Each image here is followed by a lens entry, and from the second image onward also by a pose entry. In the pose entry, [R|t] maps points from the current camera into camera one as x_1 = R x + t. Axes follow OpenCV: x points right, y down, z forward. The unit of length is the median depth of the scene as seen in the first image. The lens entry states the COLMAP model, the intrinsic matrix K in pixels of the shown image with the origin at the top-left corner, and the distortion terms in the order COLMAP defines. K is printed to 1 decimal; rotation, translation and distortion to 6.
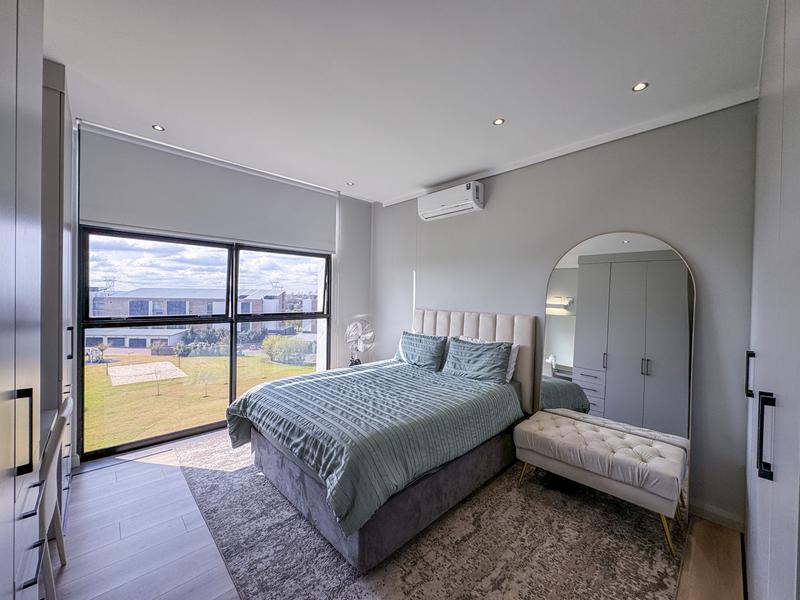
lens RADIAL K [[317.6, 0, 399.9], [0, 317.6, 299.2], [0, 0, 1]] dist [-0.001447, 0.000078]
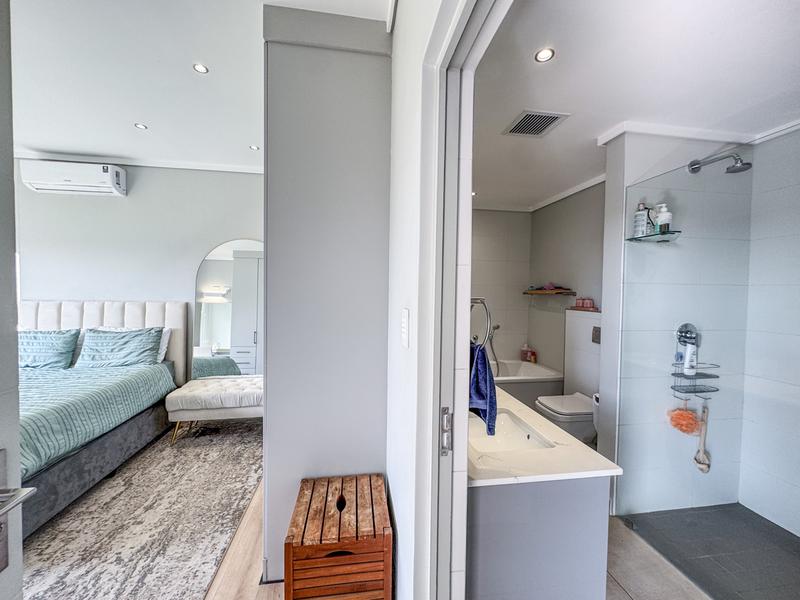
lens RADIAL K [[317.6, 0, 399.9], [0, 317.6, 299.2], [0, 0, 1]] dist [-0.001447, 0.000078]
pose [[0.573277, -0.030288, 0.818802, -0.079831], [0.004262, 0.999413, 0.033984, 0.007051], [-0.819351, -0.015992, 0.573070, -0.320717]]
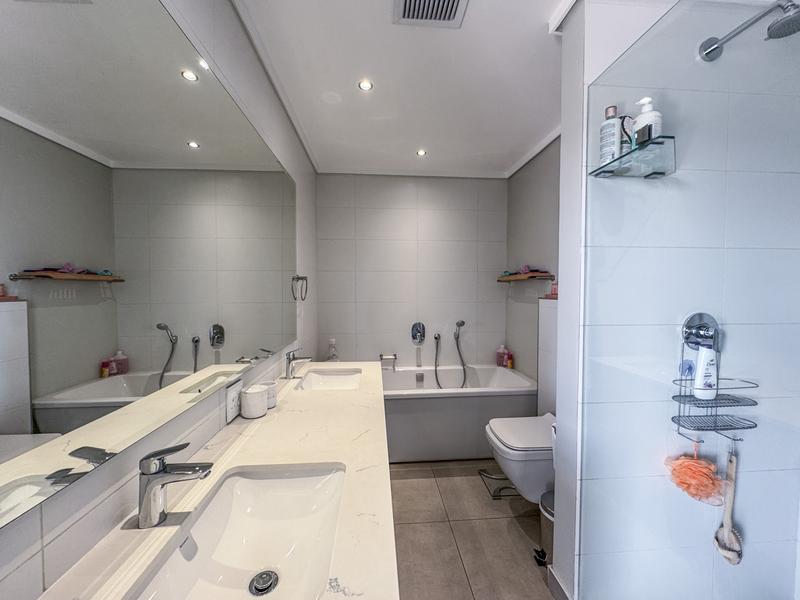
lens RADIAL K [[317.6, 0, 399.9], [0, 317.6, 299.2], [0, 0, 1]] dist [-0.001447, 0.000078]
pose [[0.631388, -0.038939, 0.774489, 0.300380], [0.017385, 0.999198, 0.036063, 0.049245], [-0.775272, -0.009305, 0.631559, -0.401327]]
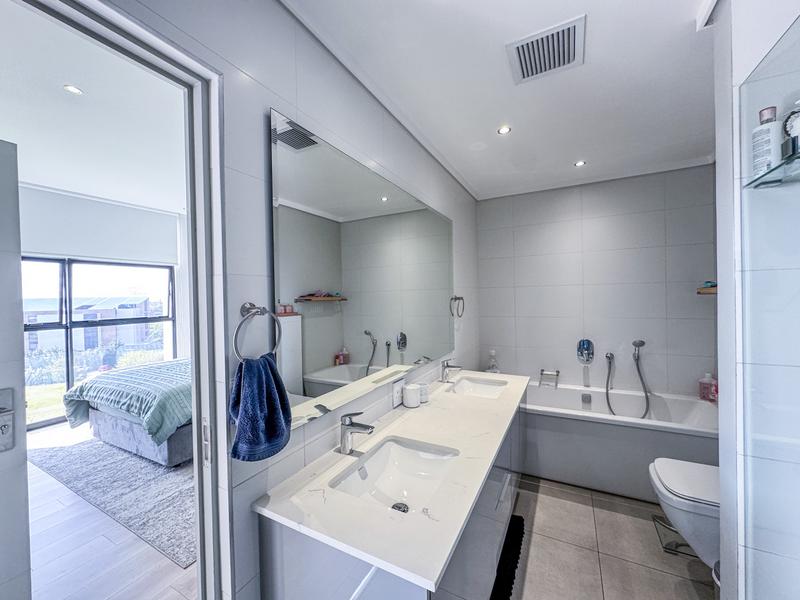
lens RADIAL K [[317.6, 0, 399.9], [0, 317.6, 299.2], [0, 0, 1]] dist [-0.001447, 0.000078]
pose [[0.948351, -0.037684, 0.314977, 0.301297], [0.038613, 0.999249, 0.003291, 0.013420], [-0.314864, 0.009041, 0.949094, -0.549353]]
